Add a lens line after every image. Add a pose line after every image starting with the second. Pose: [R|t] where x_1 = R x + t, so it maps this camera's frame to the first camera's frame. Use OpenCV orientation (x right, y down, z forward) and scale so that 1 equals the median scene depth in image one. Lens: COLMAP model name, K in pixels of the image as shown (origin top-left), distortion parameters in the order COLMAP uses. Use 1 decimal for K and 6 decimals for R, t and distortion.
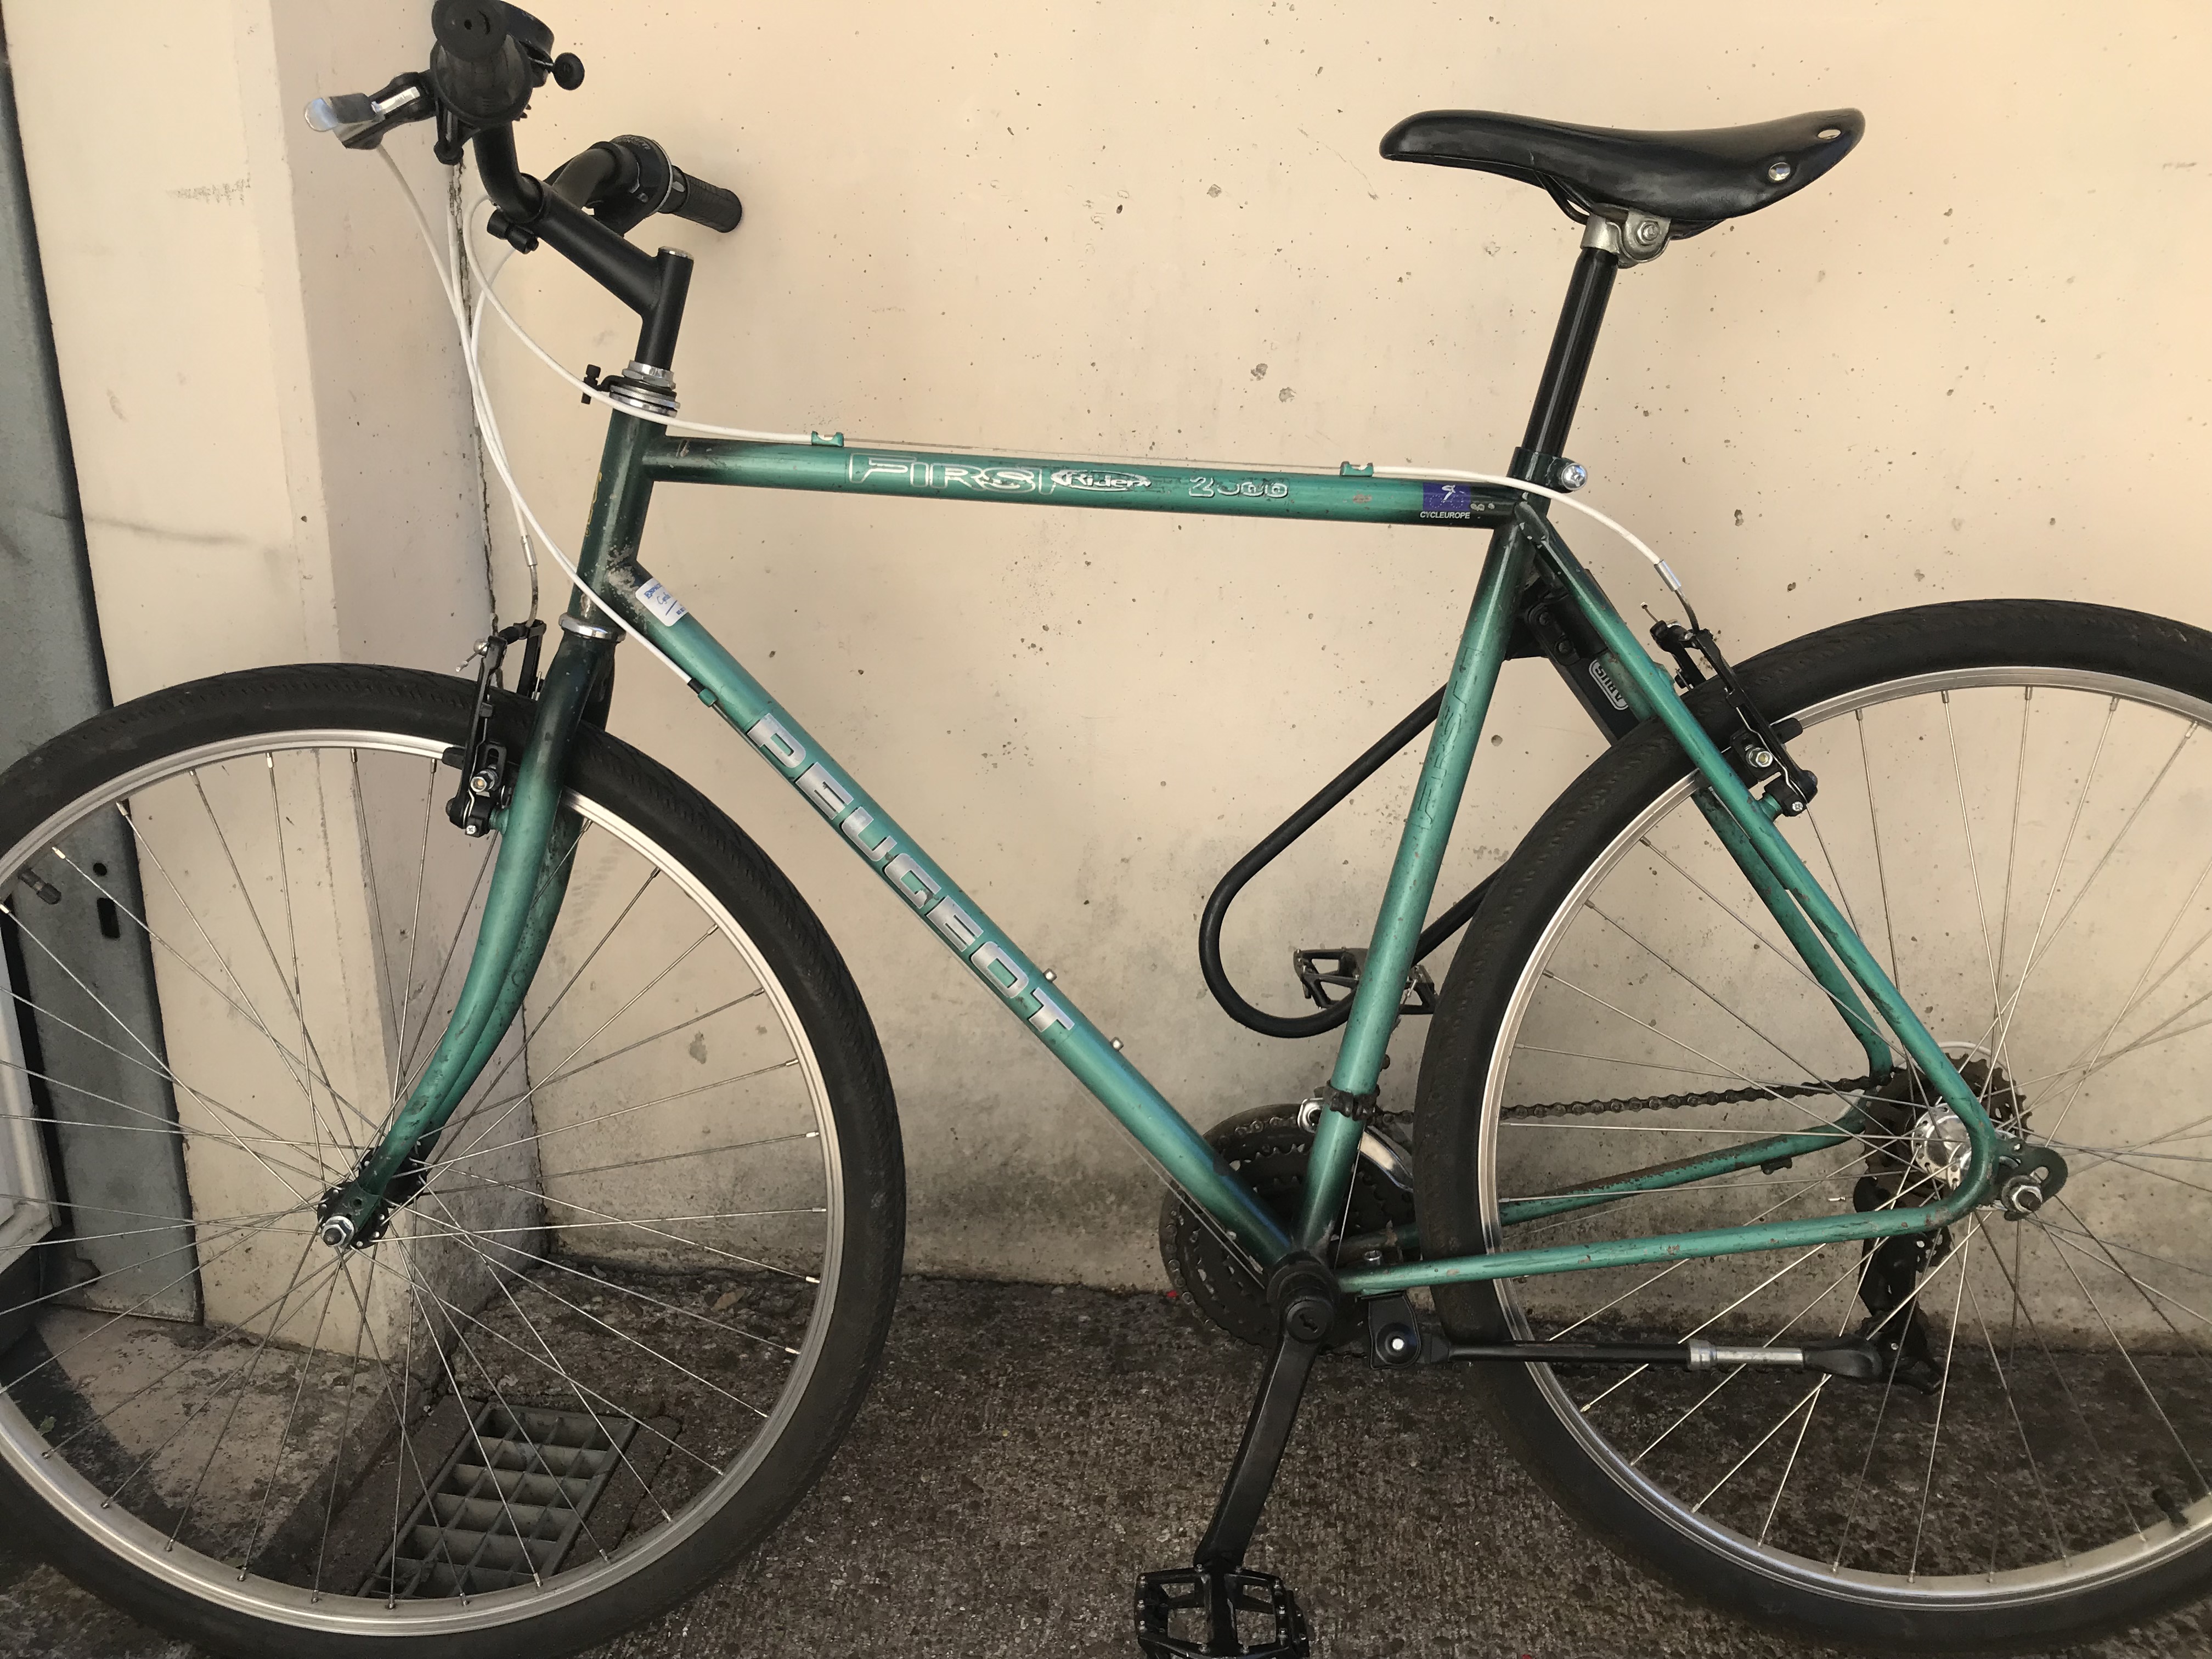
lens RADIAL K [[1833.8, 0, 1095.9], [0, 1833.8, 832.4], [0, 0, 1]] dist [-0.001489, 0.008397]
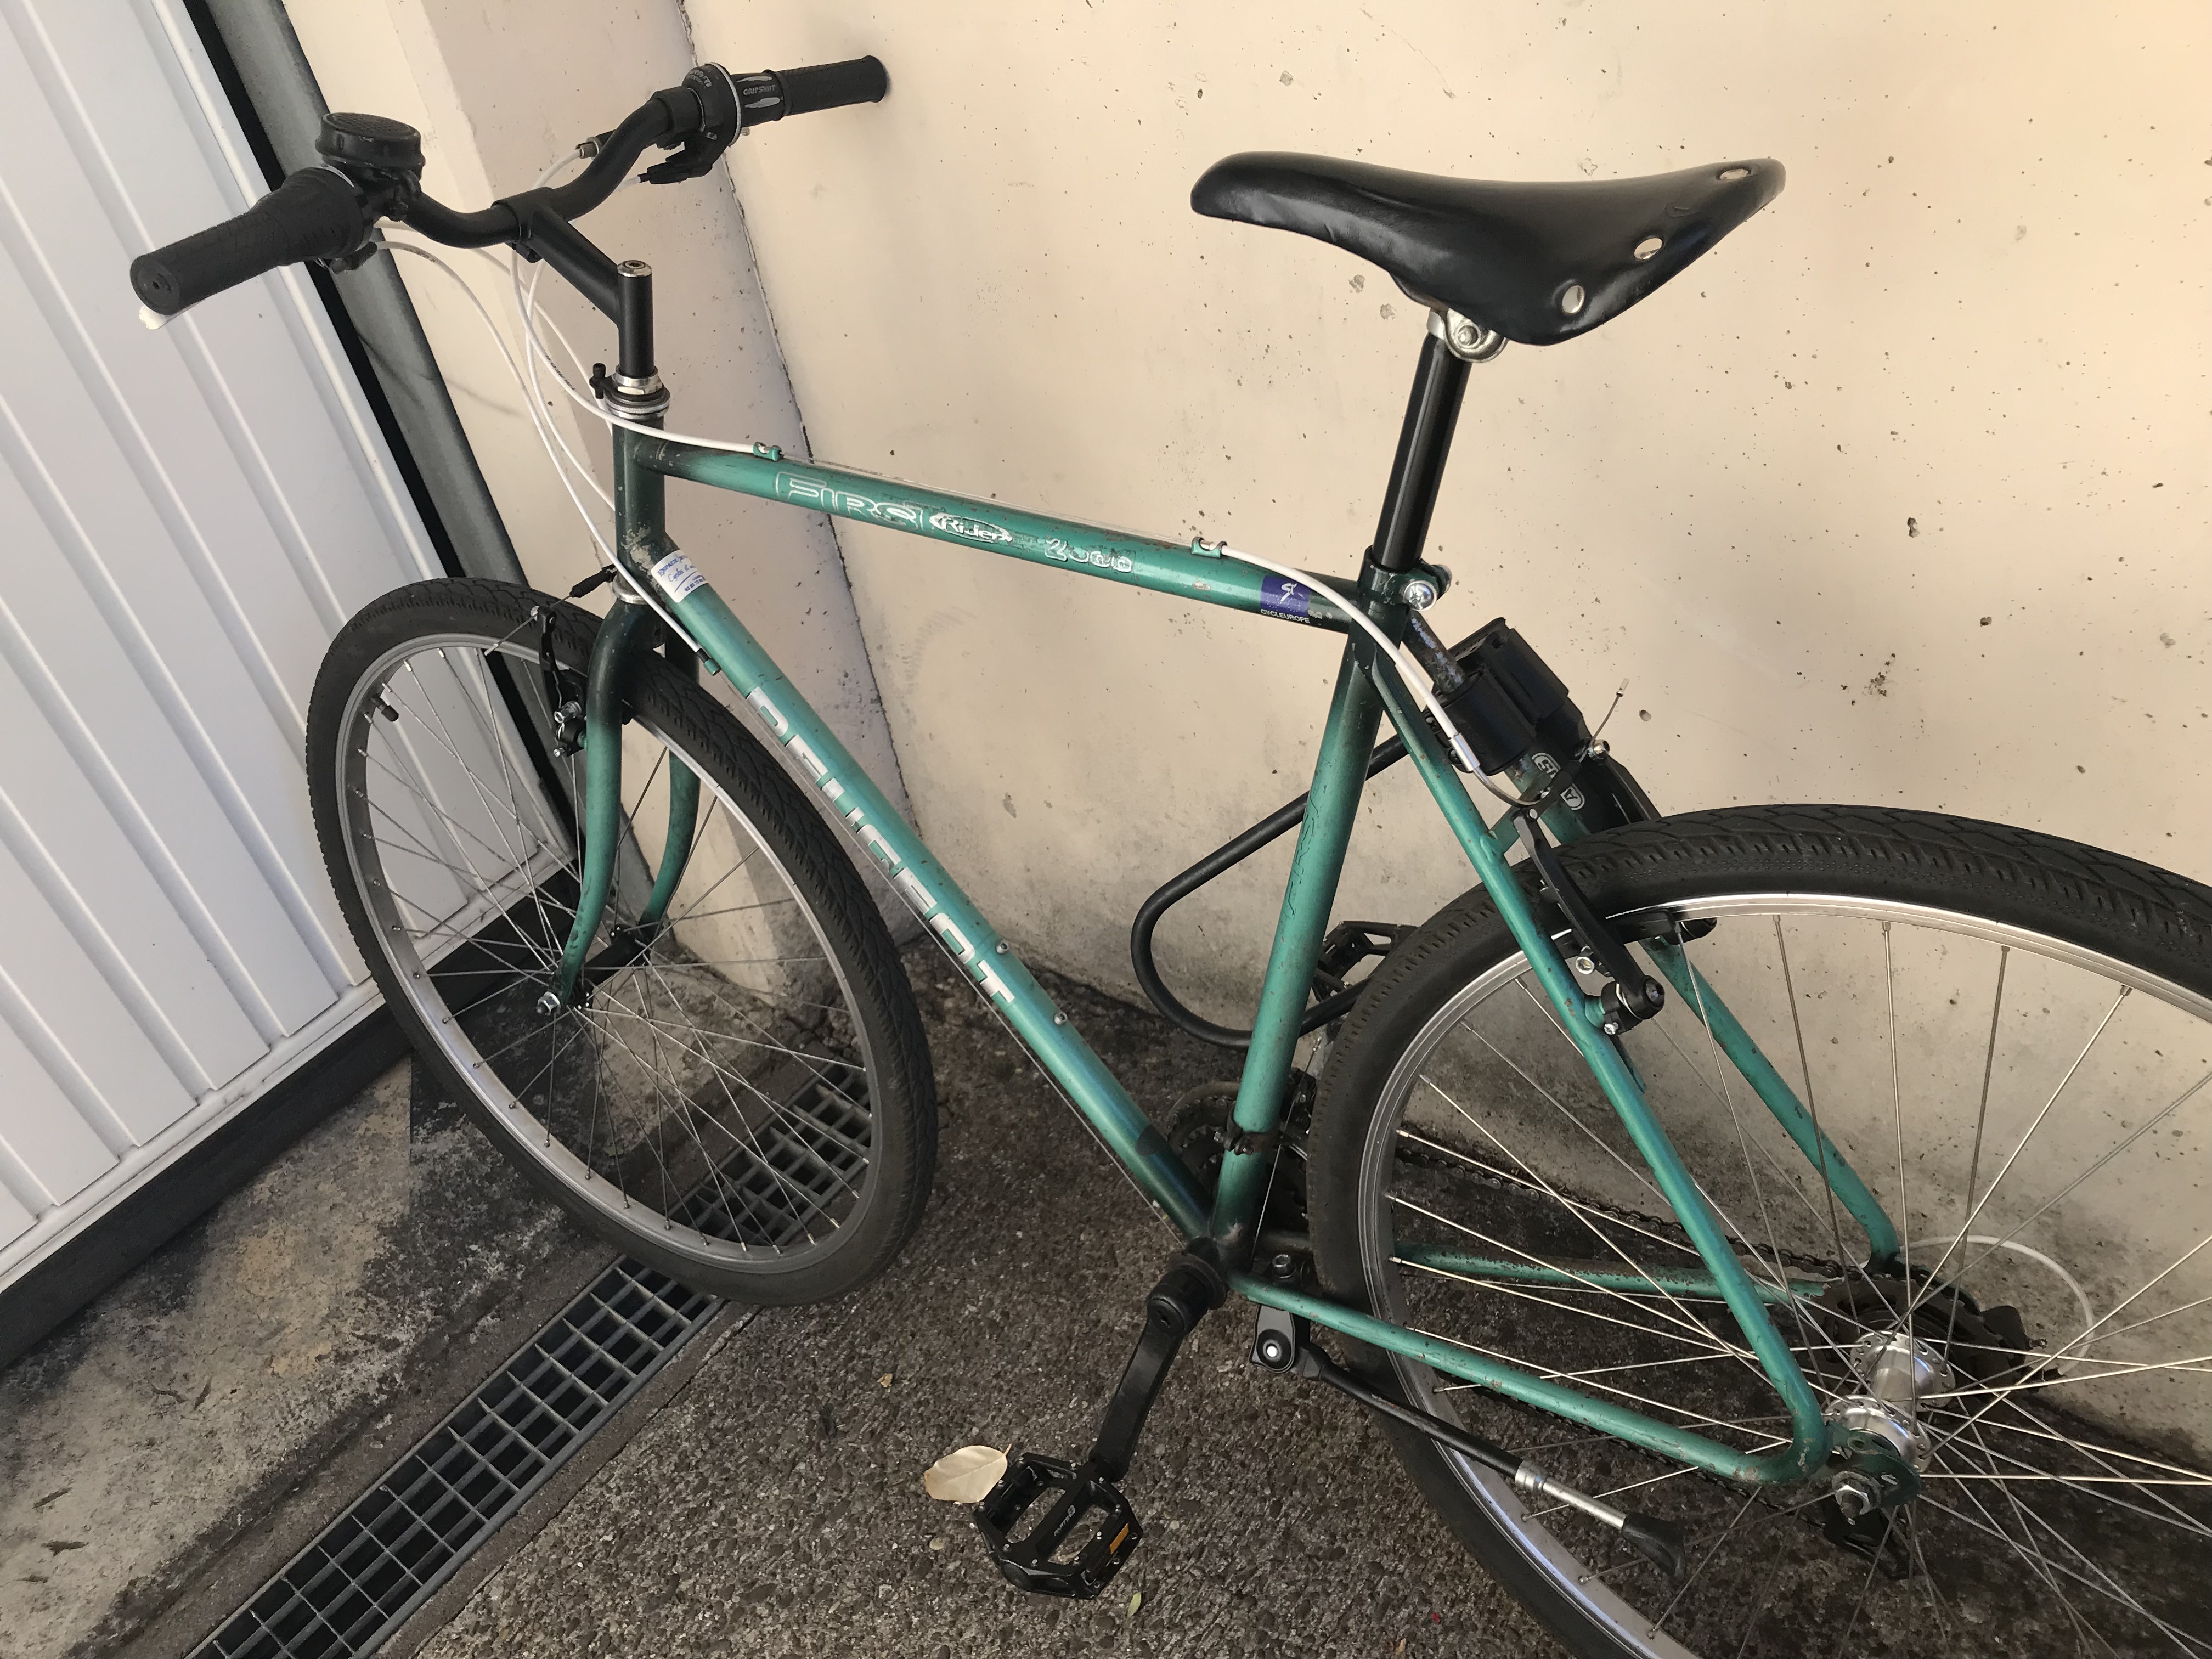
lens RADIAL K [[1833.8, 0, 1097.6], [0, 1833.8, 836.9], [0, 0, 1]] dist [-0.001489, 0.008397]
pose [[0.834316, 0.208801, -0.510215, 0.505866], [-0.012585, 0.932471, 0.361026, -0.336774], [0.551143, -0.294789, 0.780603, 0.201162]]
